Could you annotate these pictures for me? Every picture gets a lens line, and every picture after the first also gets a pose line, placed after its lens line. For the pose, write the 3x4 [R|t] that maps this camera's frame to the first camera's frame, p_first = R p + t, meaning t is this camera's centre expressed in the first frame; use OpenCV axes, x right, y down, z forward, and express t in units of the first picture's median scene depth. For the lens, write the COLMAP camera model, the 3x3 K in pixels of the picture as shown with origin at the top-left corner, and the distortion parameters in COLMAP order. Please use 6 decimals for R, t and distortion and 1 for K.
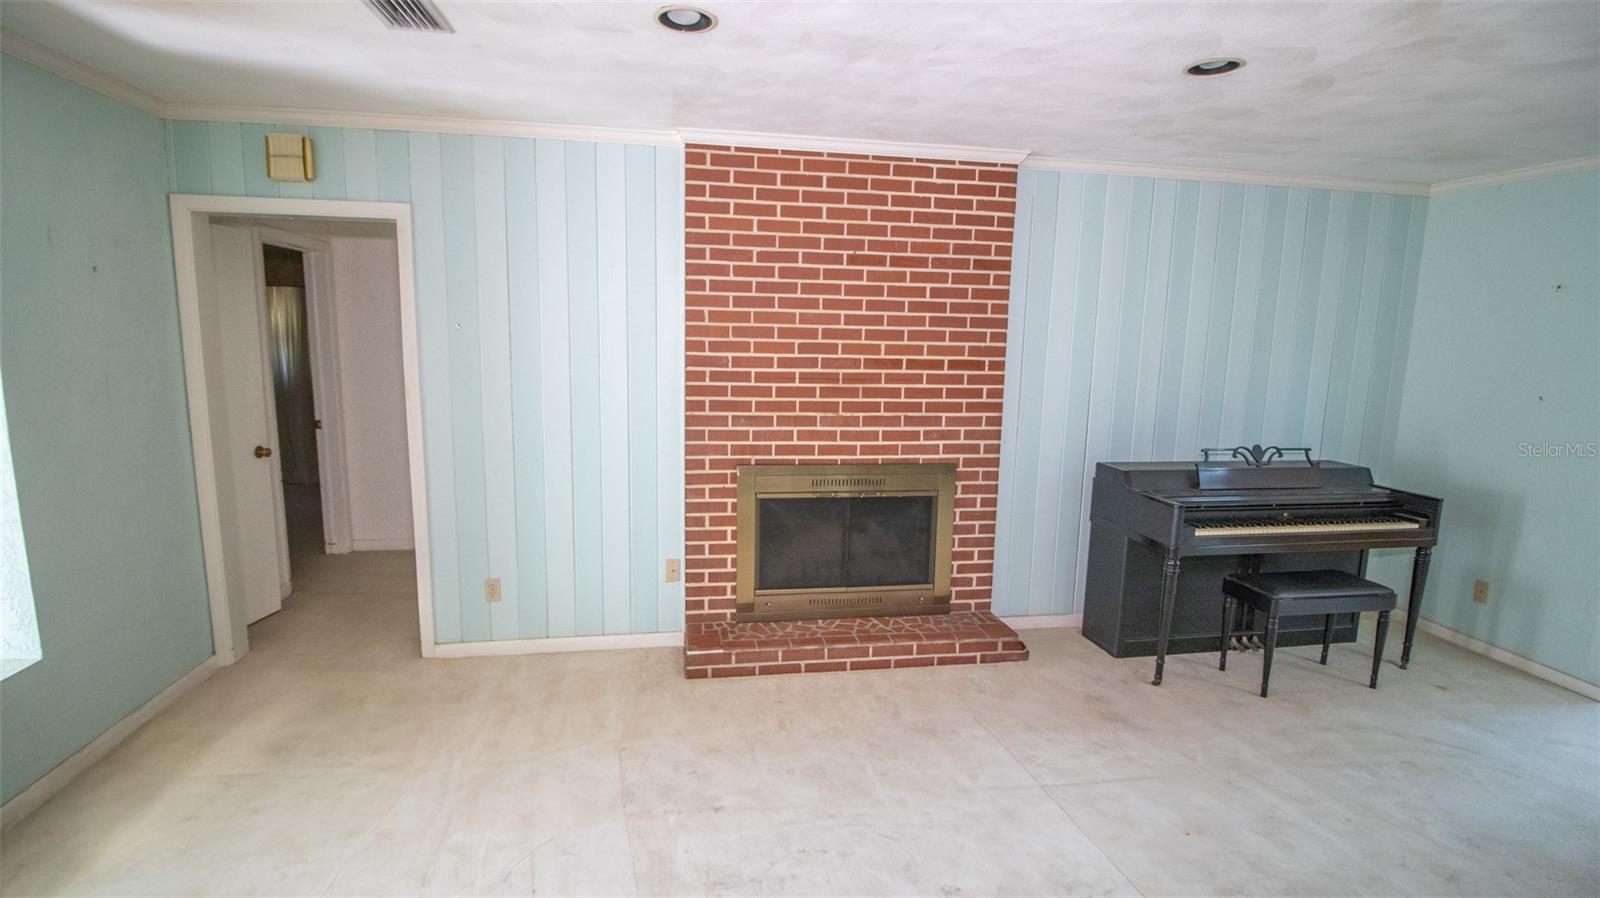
lens RADIAL K [[746.3, 0, 798.0], [0, 746.3, 449.4], [0, 0, 1]] dist [0.002848, -0.002883]
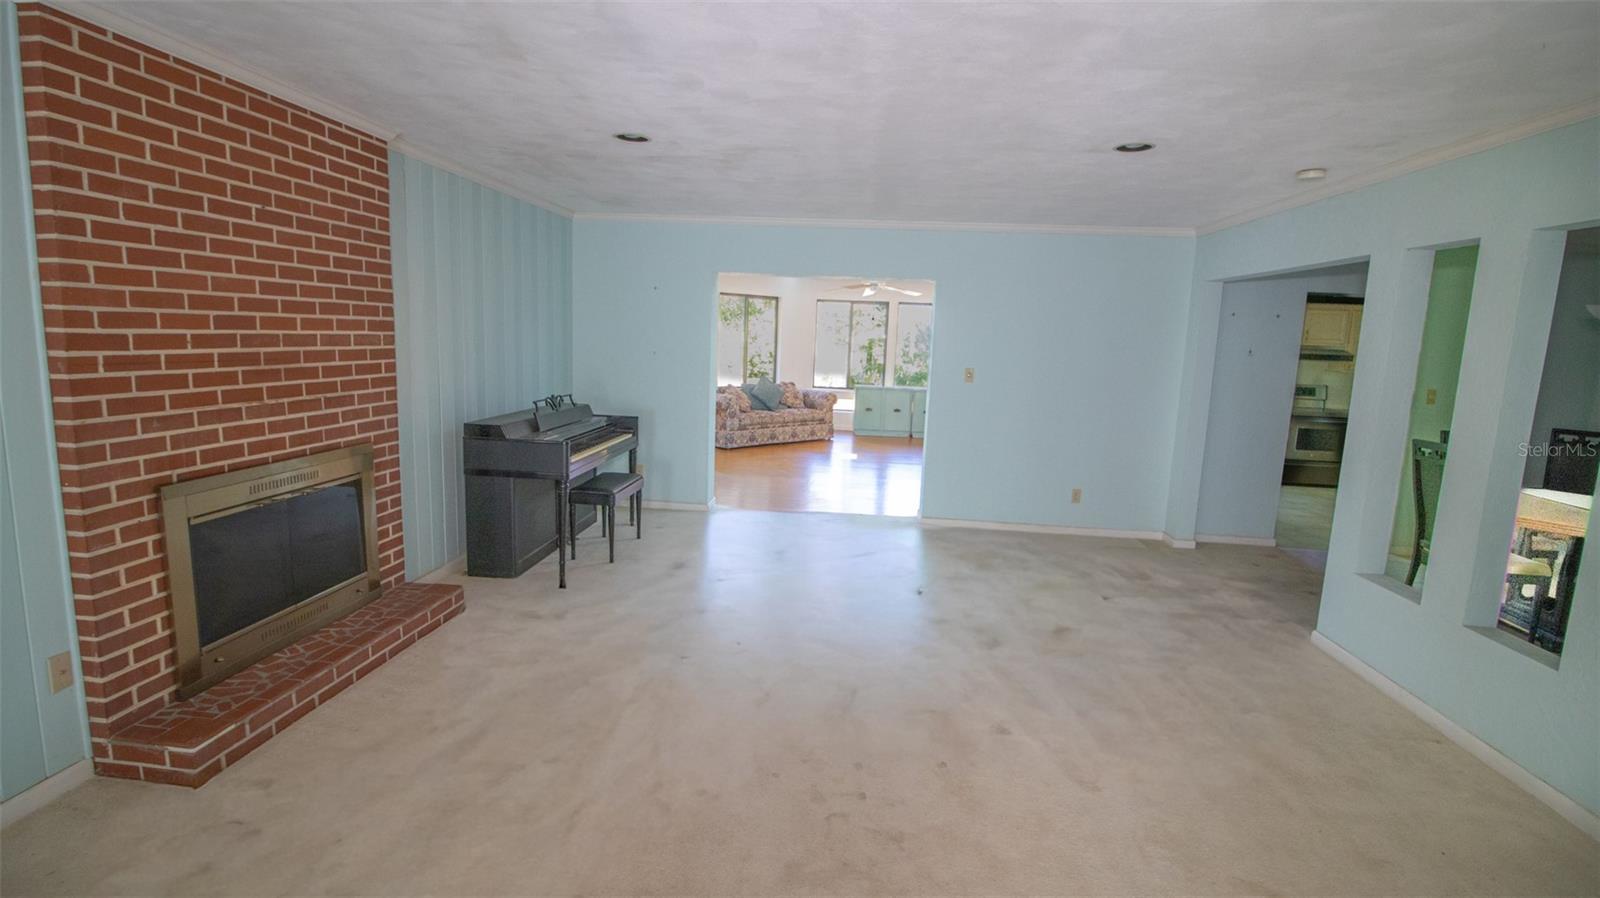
lens RADIAL K [[746.3, 0, 801.8], [0, 746.3, 446.8], [0, 0, 1]] dist [0.002848, -0.002883]
pose [[0.260191, -0.156300, 0.952823, -0.591811], [0.115509, 0.984763, 0.129997, -0.037844], [-0.958623, 0.076236, 0.274281, 0.207264]]
